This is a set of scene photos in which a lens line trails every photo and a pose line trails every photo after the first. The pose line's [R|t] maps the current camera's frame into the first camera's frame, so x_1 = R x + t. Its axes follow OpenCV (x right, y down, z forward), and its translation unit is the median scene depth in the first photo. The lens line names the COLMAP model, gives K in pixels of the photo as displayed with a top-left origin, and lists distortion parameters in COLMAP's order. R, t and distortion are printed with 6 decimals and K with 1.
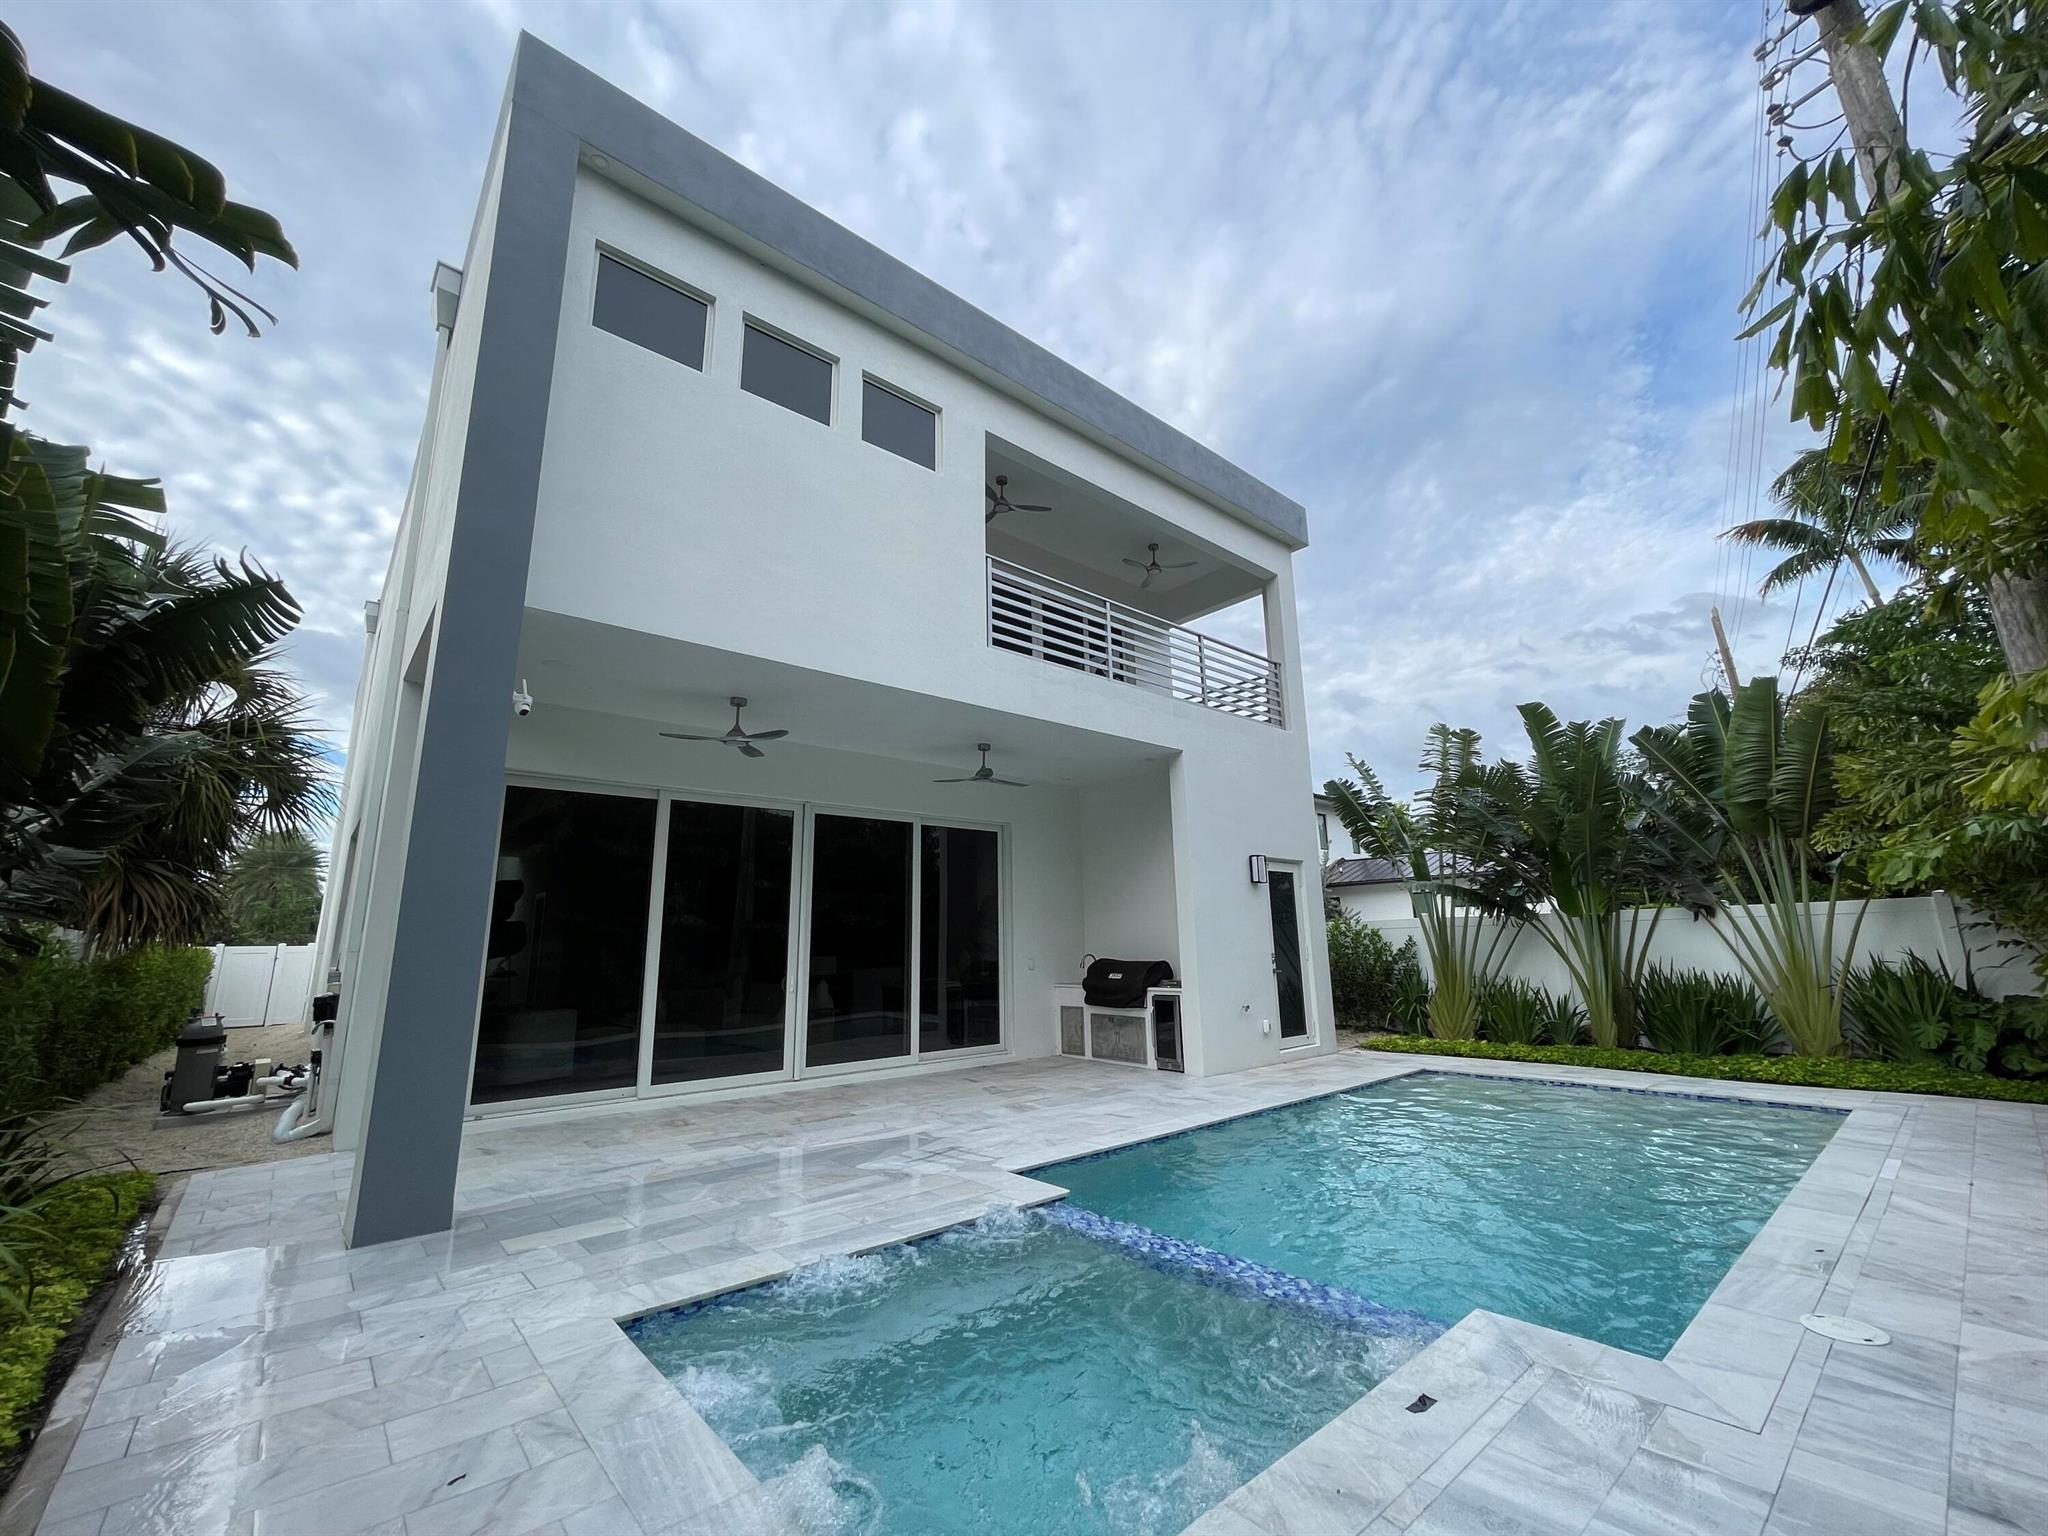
lens RADIAL K [[830.6, 0, 1021.7], [0, 830.6, 764.2], [0, 0, 1]] dist [-0.002123, -0.000248]
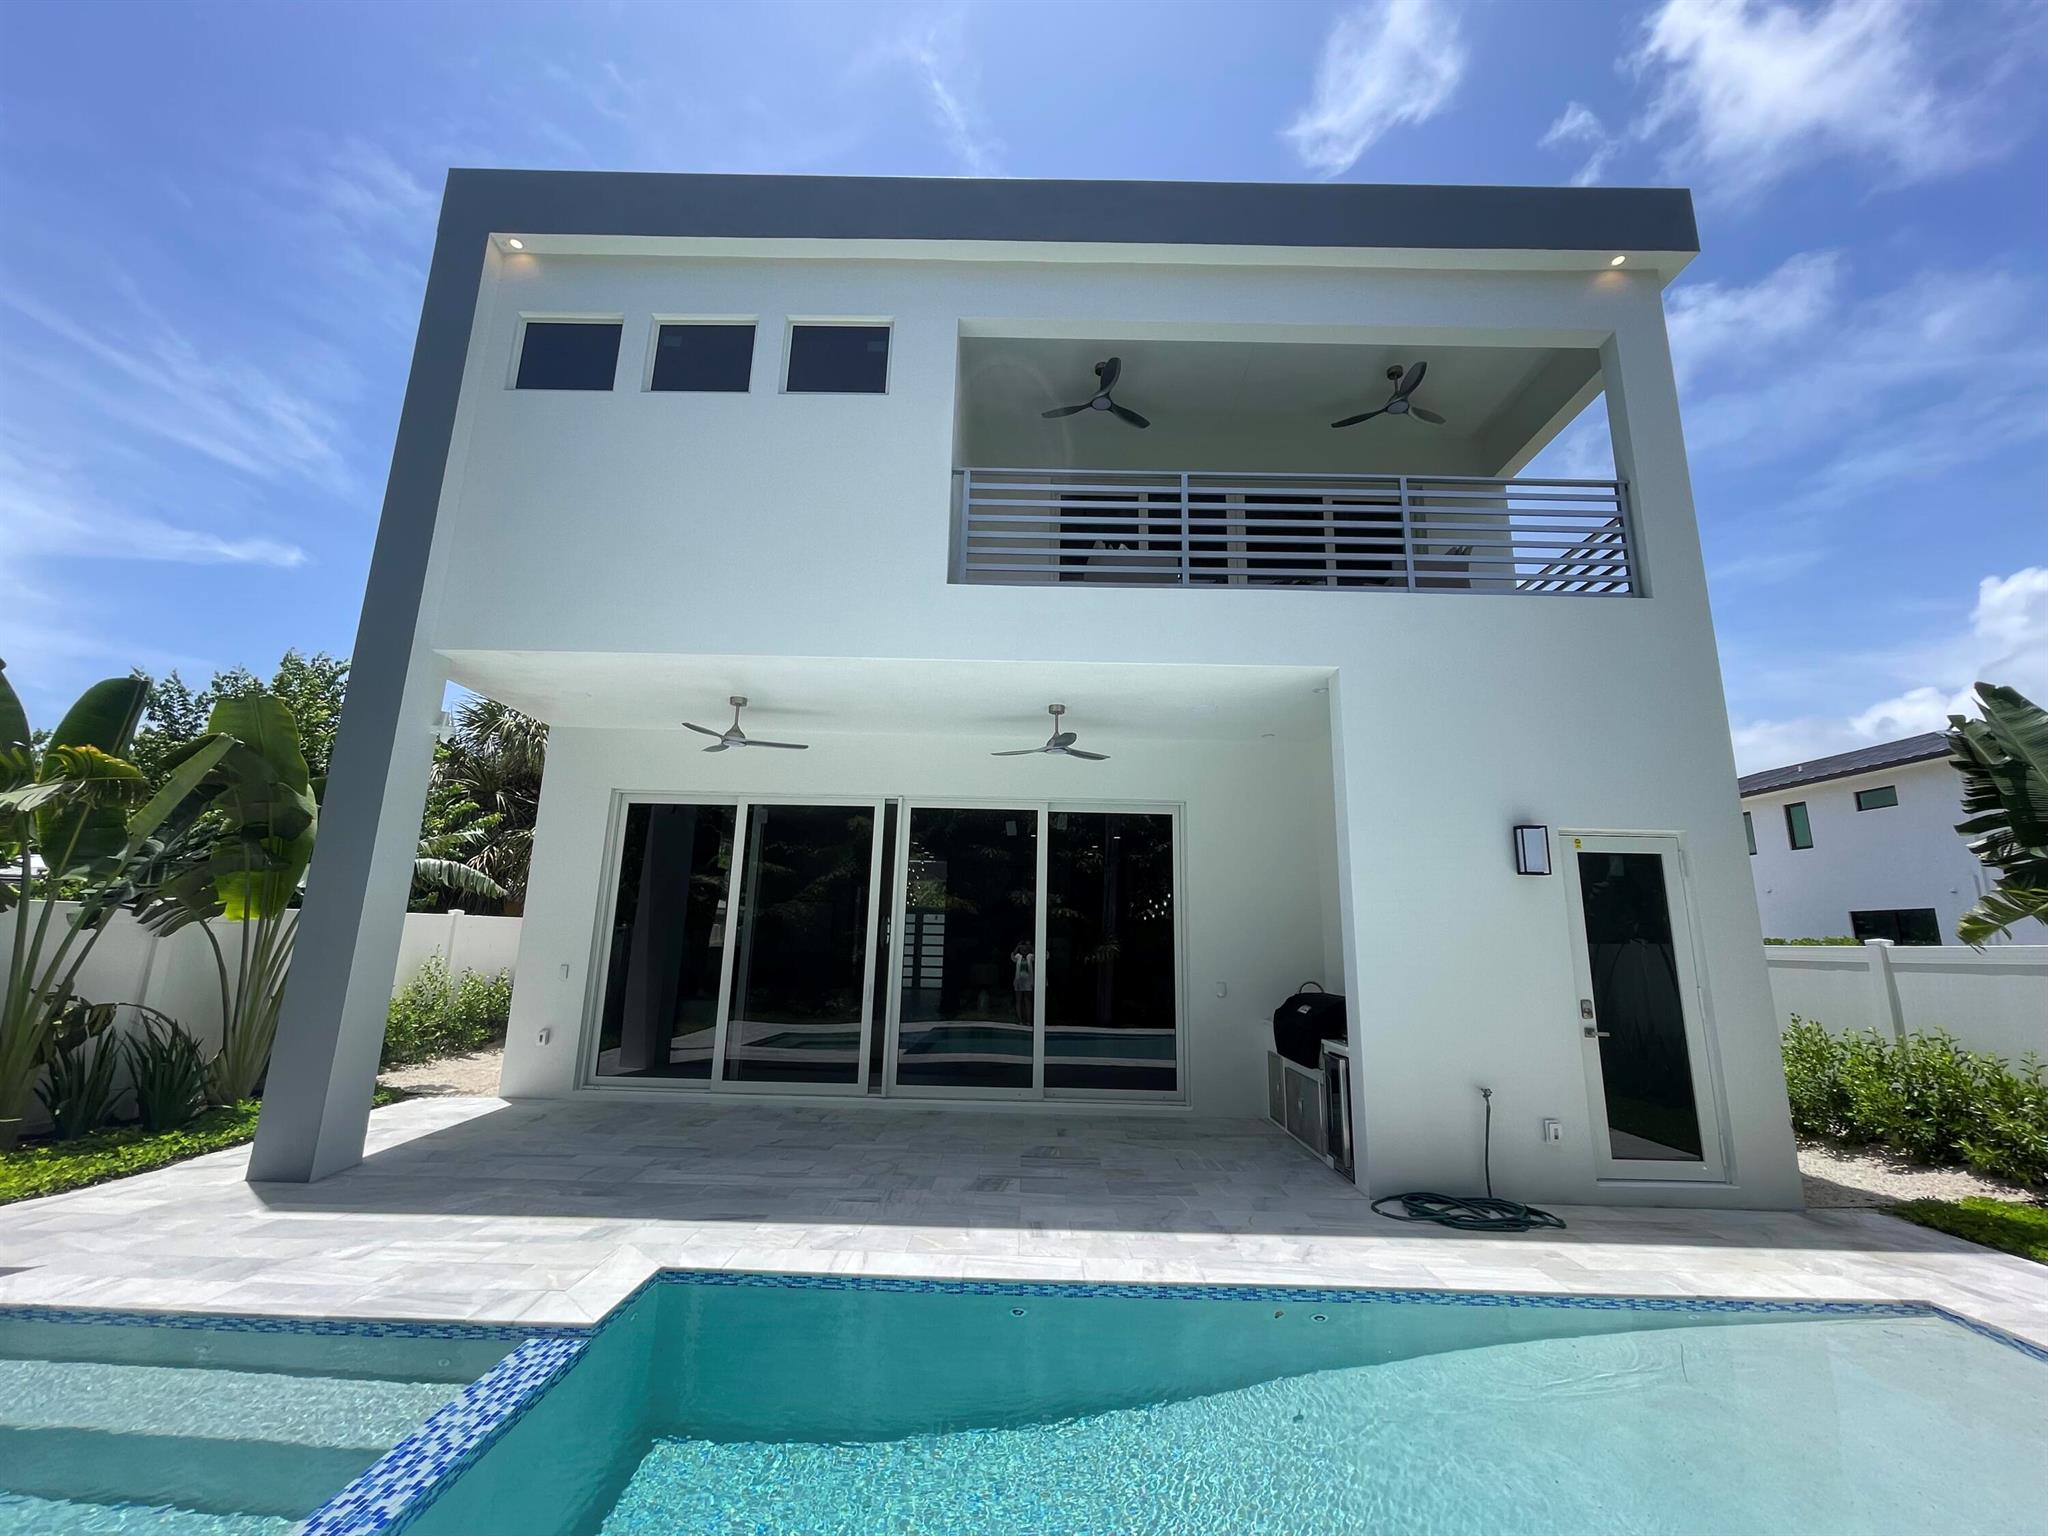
lens RADIAL K [[804.2, 0, 1024.0], [0, 804.2, 768.0], [0, 0, 1]] dist [-0.000332, -0.000145]
pose [[0.750066, -0.103876, -0.653155, 0.427903], [0.103126, 0.993878, -0.039636, 0.061766], [0.653273, -0.037627, 0.756186, 0.395086]]
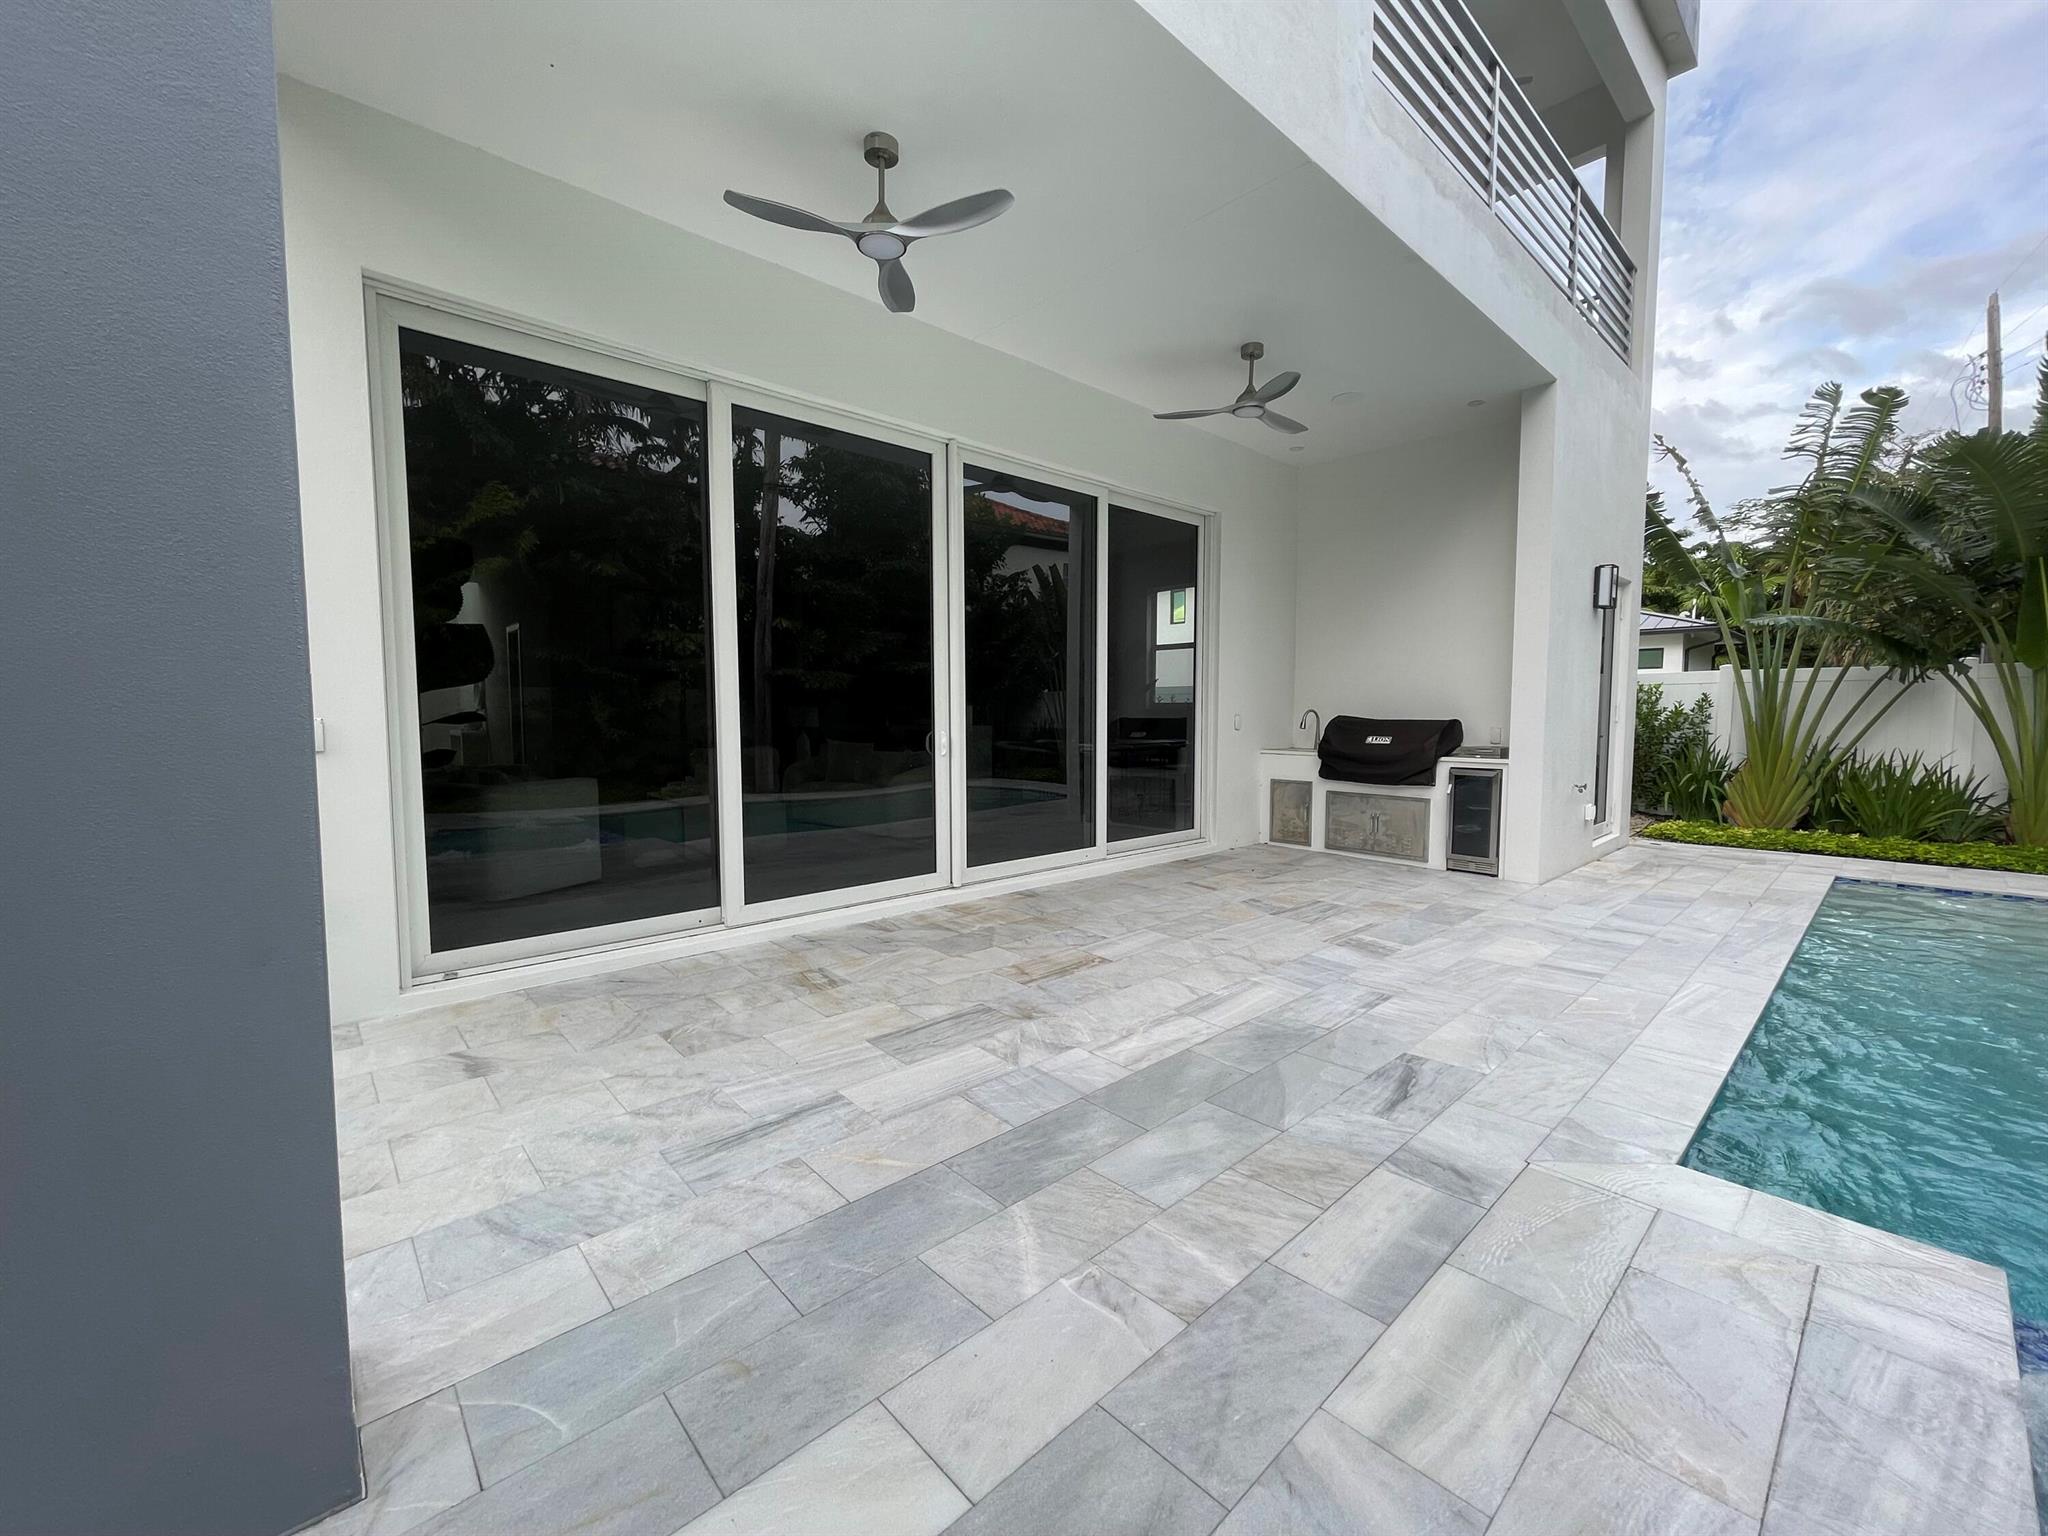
lens RADIAL K [[830.6, 0, 1021.7], [0, 830.6, 764.2], [0, 0, 1]] dist [-0.002123, -0.000248]
pose [[0.999506, 0.015641, 0.027260, -0.216845], [-0.022586, 0.960615, 0.276962, 0.098816], [-0.021854, -0.277441, 0.960494, 0.368766]]
